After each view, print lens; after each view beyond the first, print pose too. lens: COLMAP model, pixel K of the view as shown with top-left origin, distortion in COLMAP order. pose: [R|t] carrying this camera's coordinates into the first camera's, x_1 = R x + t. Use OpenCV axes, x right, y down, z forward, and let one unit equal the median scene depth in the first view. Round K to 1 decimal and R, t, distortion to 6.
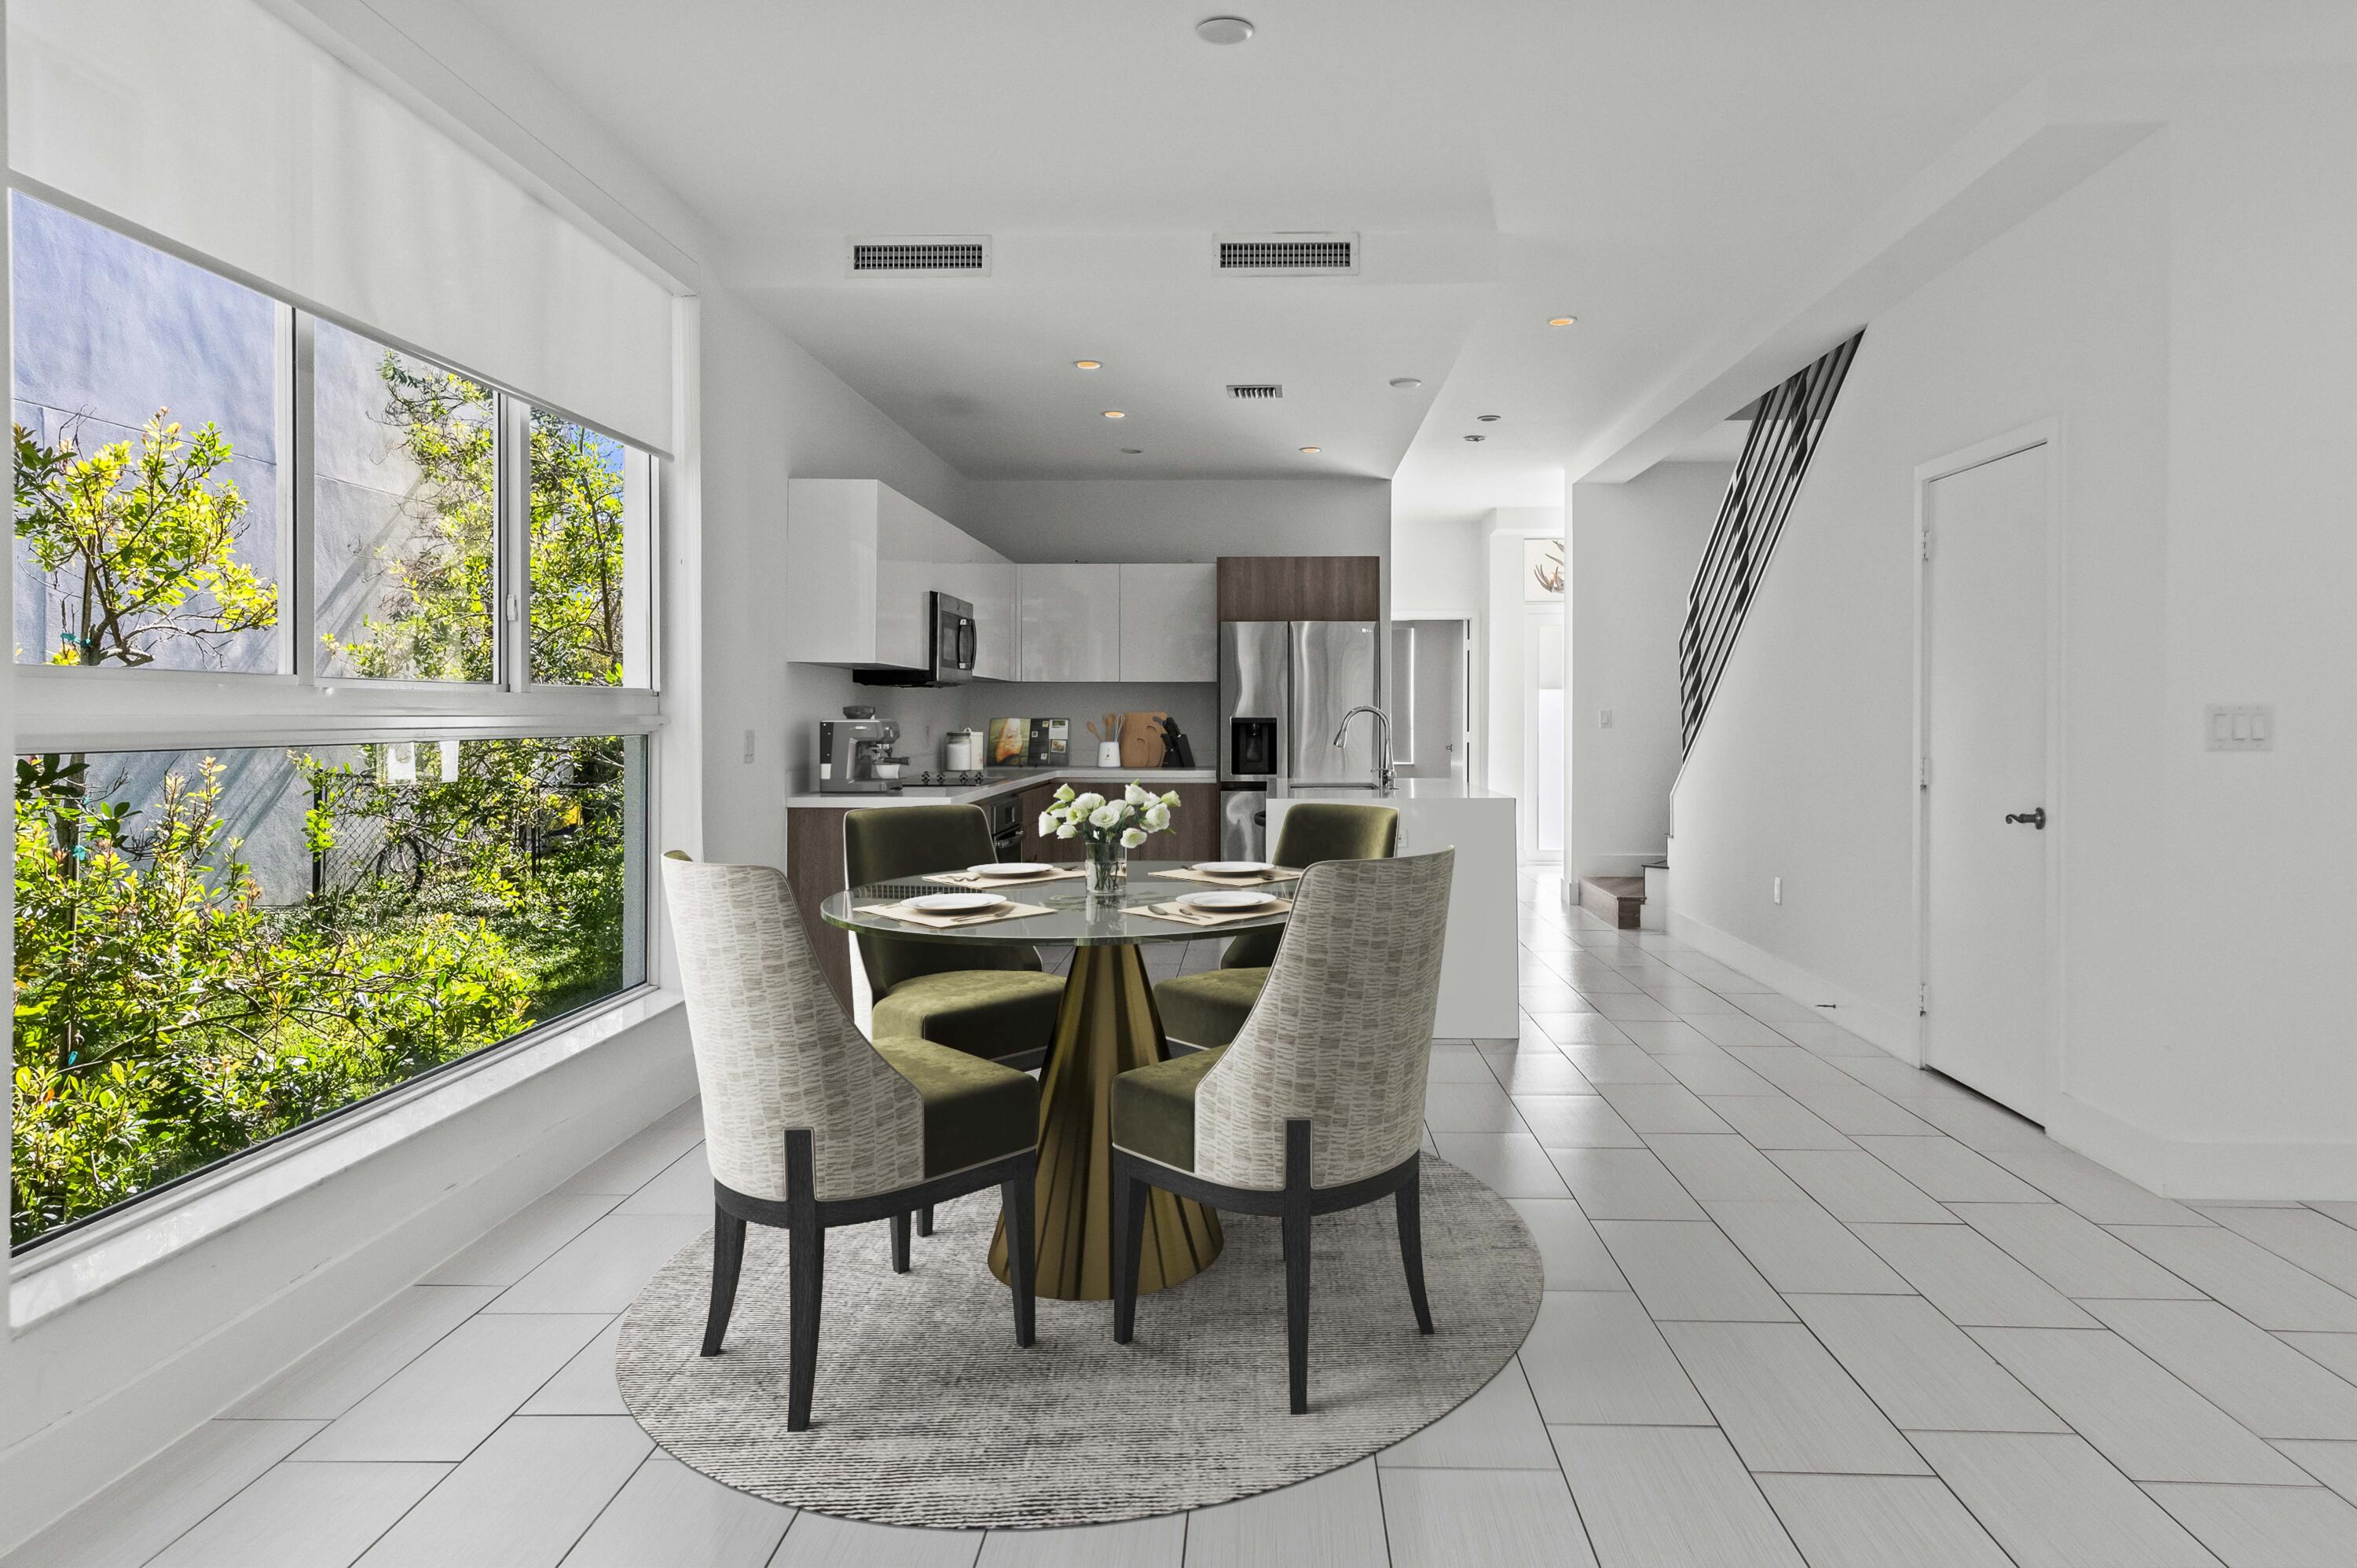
lens RADIAL K [[1473.1, 0, 1181.3], [0, 1473.1, 714.1], [0, 0, 1]] dist [0.000234, 0.000011]
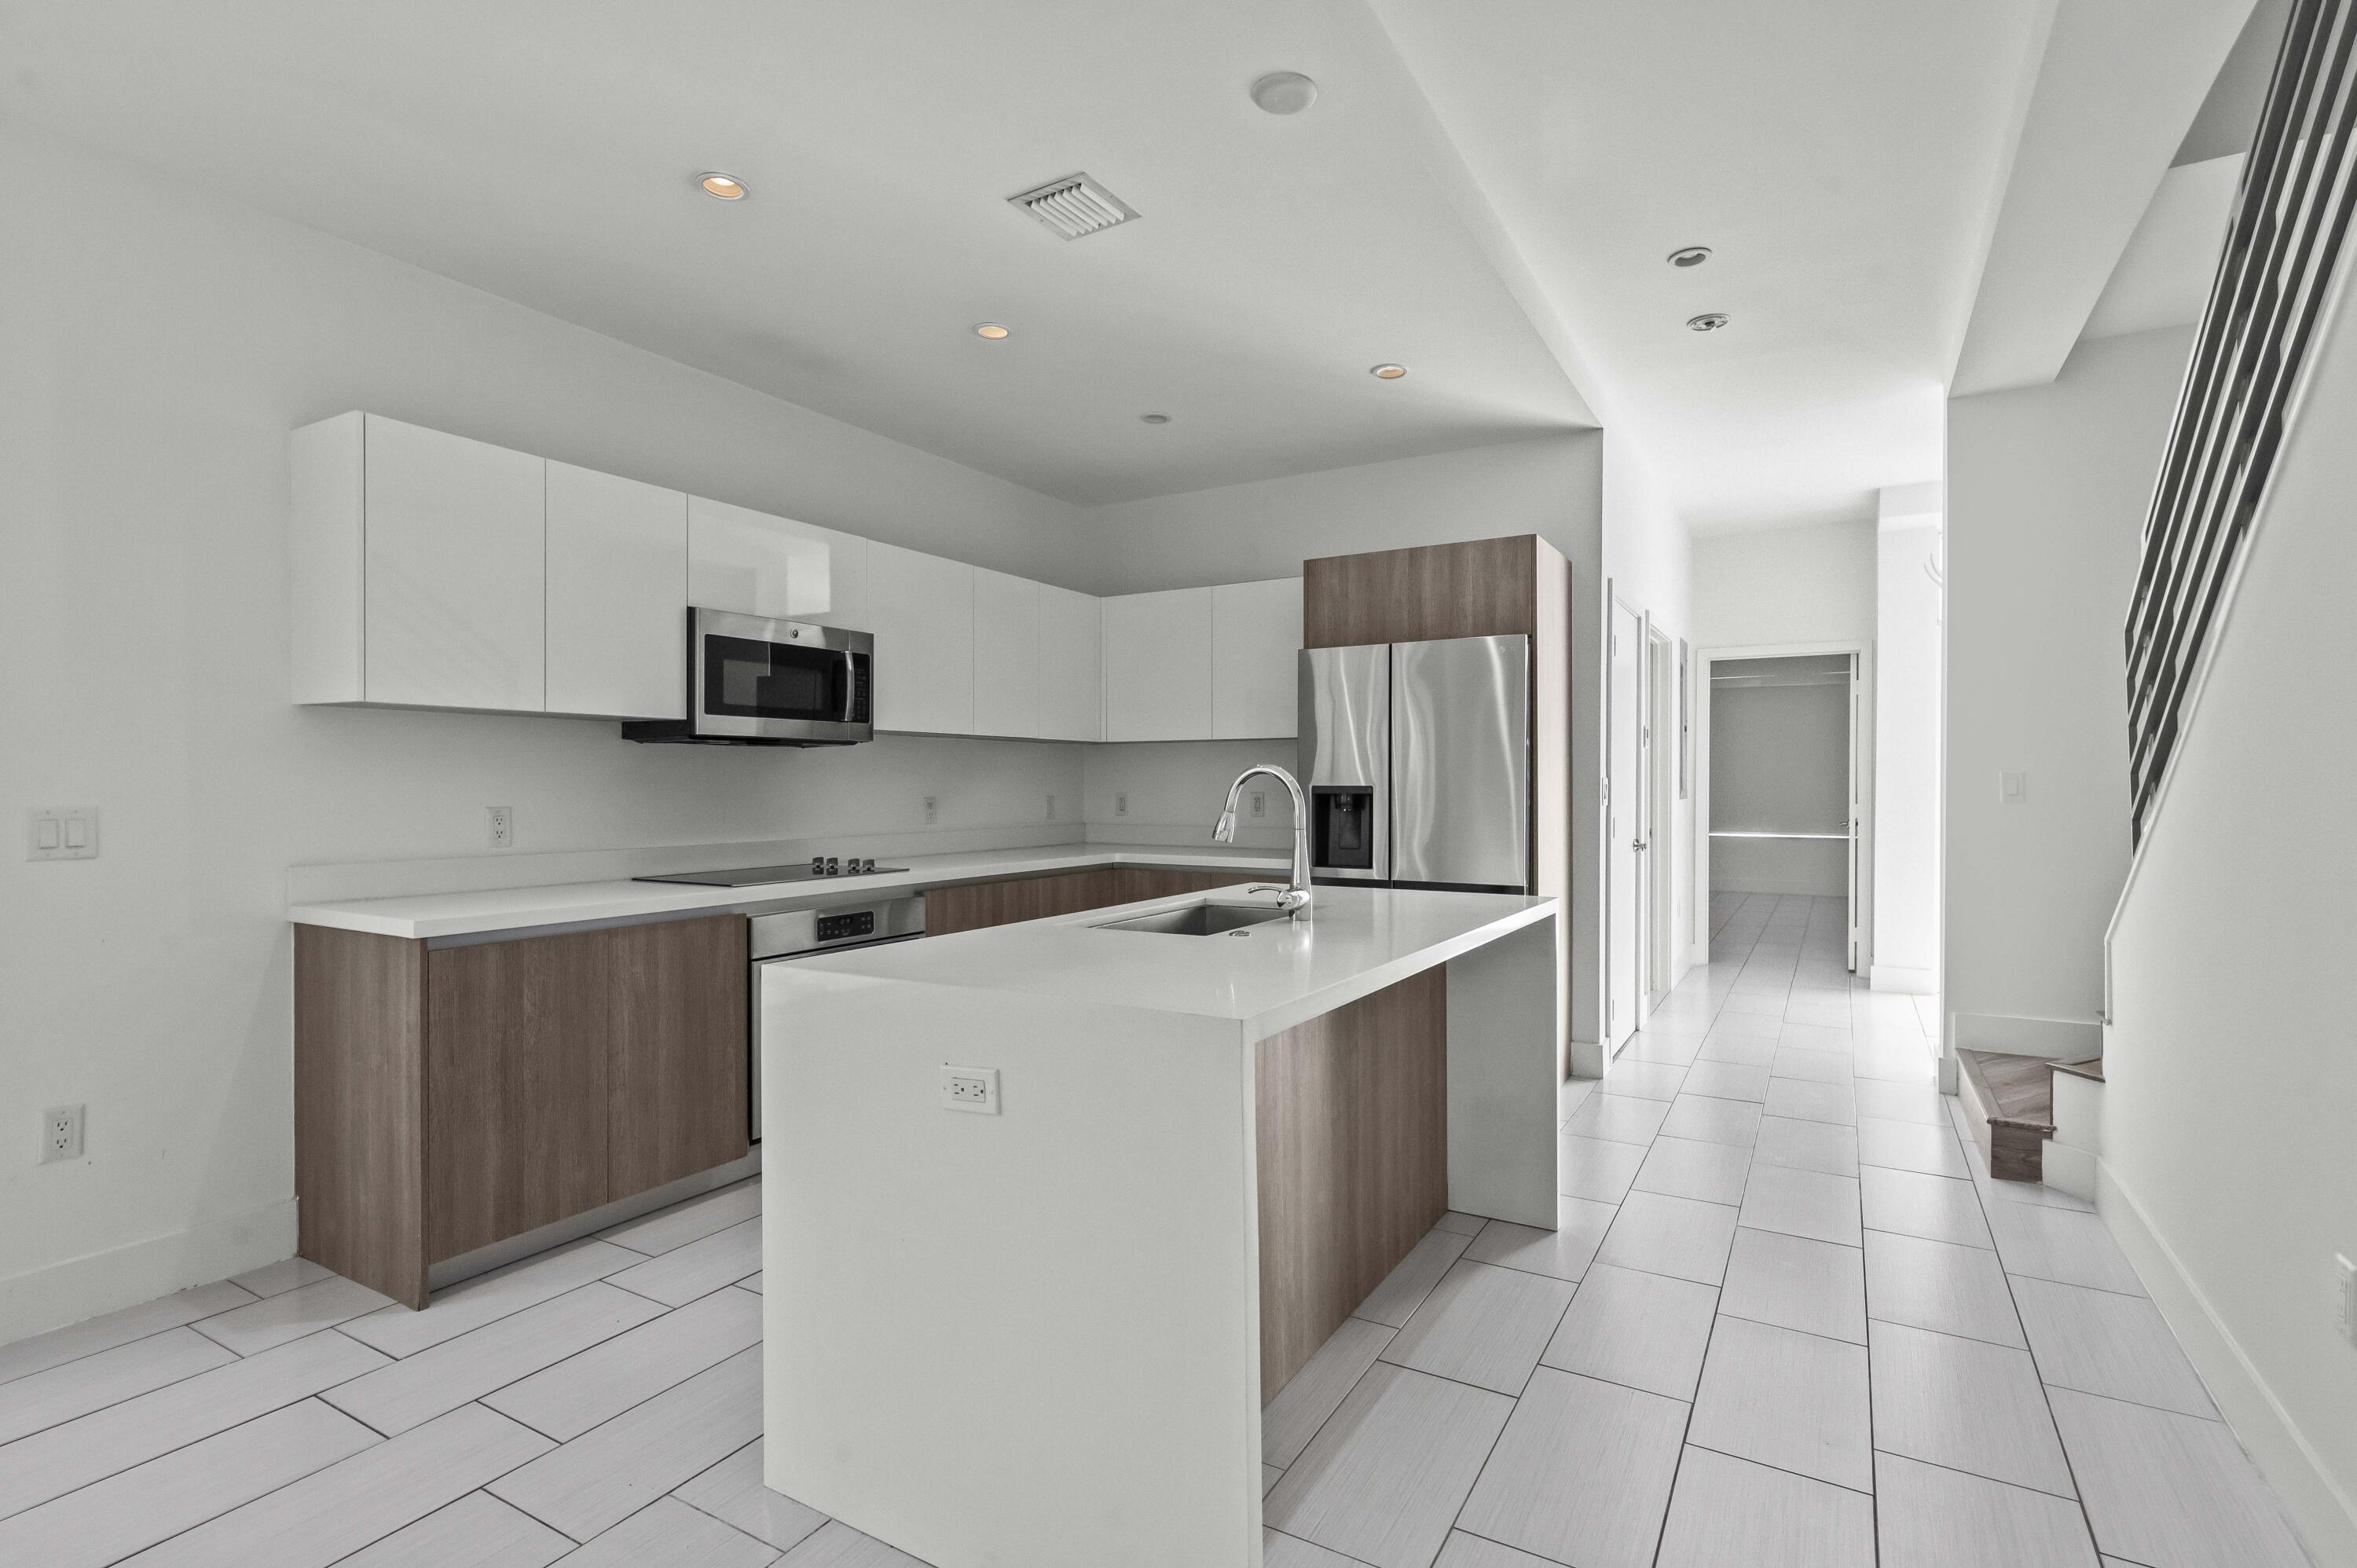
lens RADIAL K [[1110.5, 0, 1178.5], [0, 1110.5, 784.0], [0, 0, 1]] dist [-0.001783, -0.000272]
pose [[0.887172, -0.003354, -0.461427, 0.218736], [0.002806, 0.999994, -0.001873, 0.001969], [0.461431, 0.000367, 0.887176, 0.500154]]
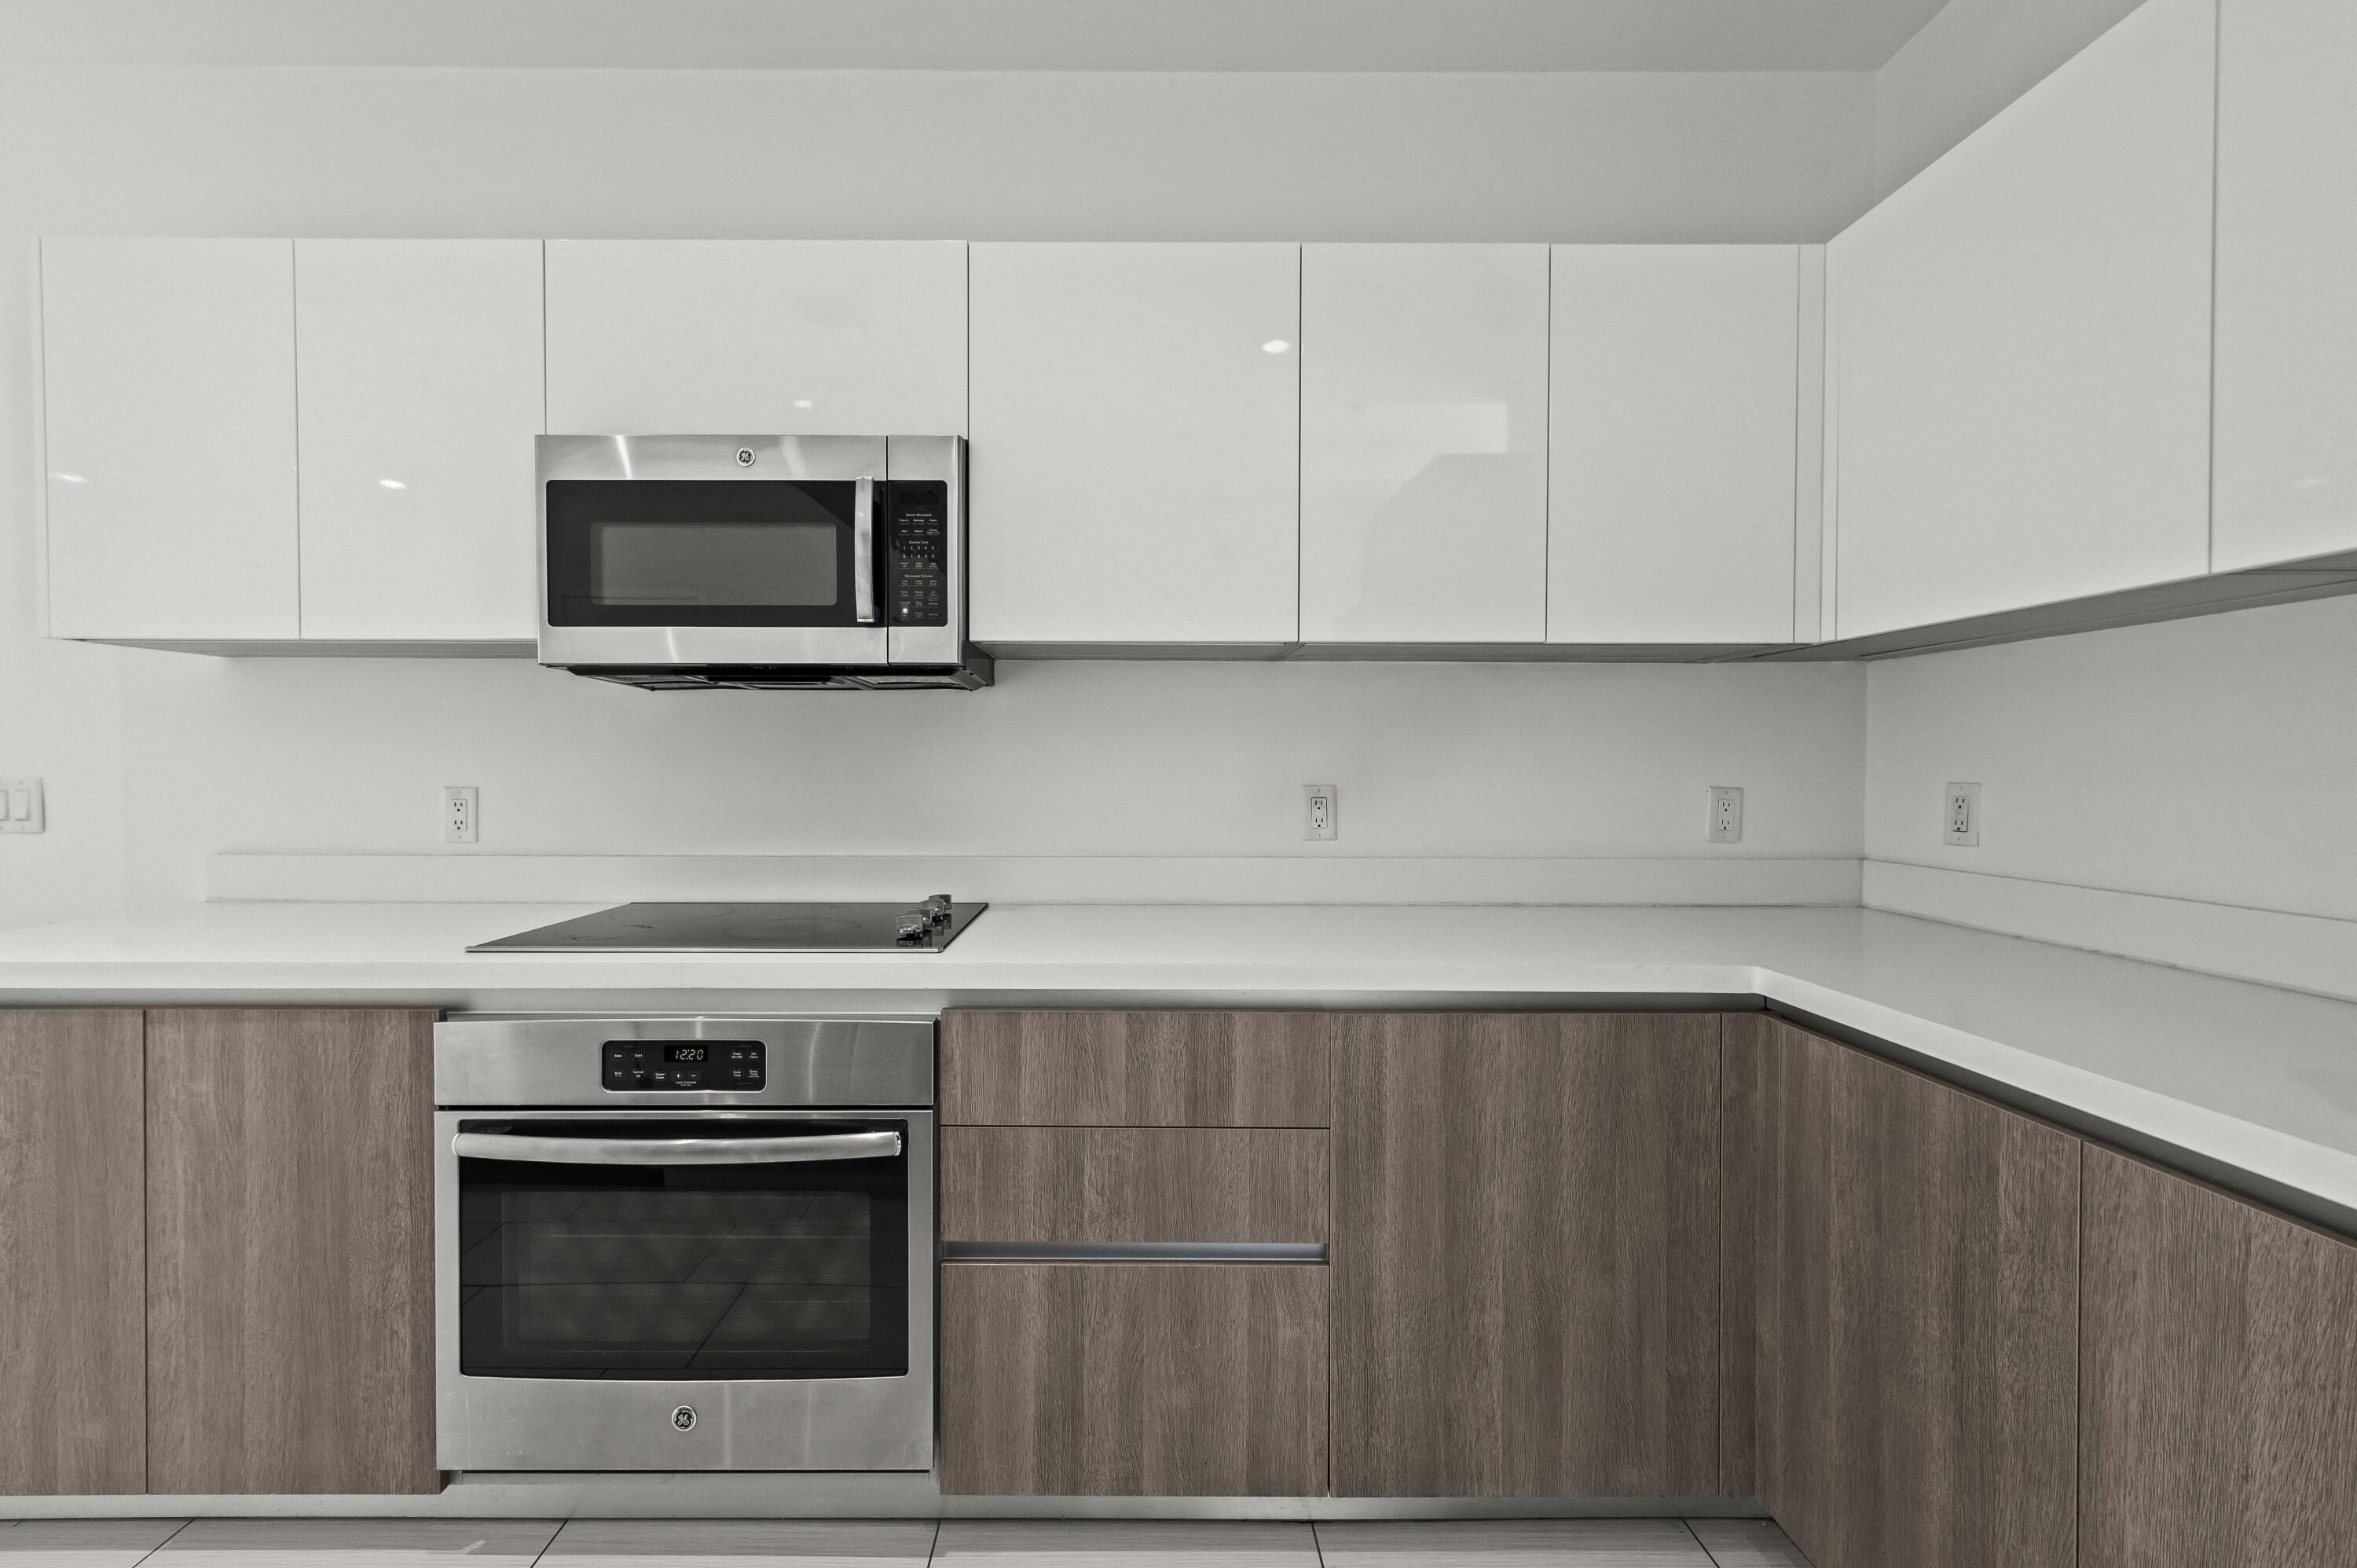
lens RADIAL K [[994.3, 0, 1136.1], [0, 994.3, 775.4], [0, 0, 1]] dist [0.001585, 0.000460]
pose [[0.057708, 0.006255, -0.998314, 0.082726], [-0.003587, 0.999975, 0.006058, 0.003706], [0.998327, 0.003232, 0.057729, 0.894201]]
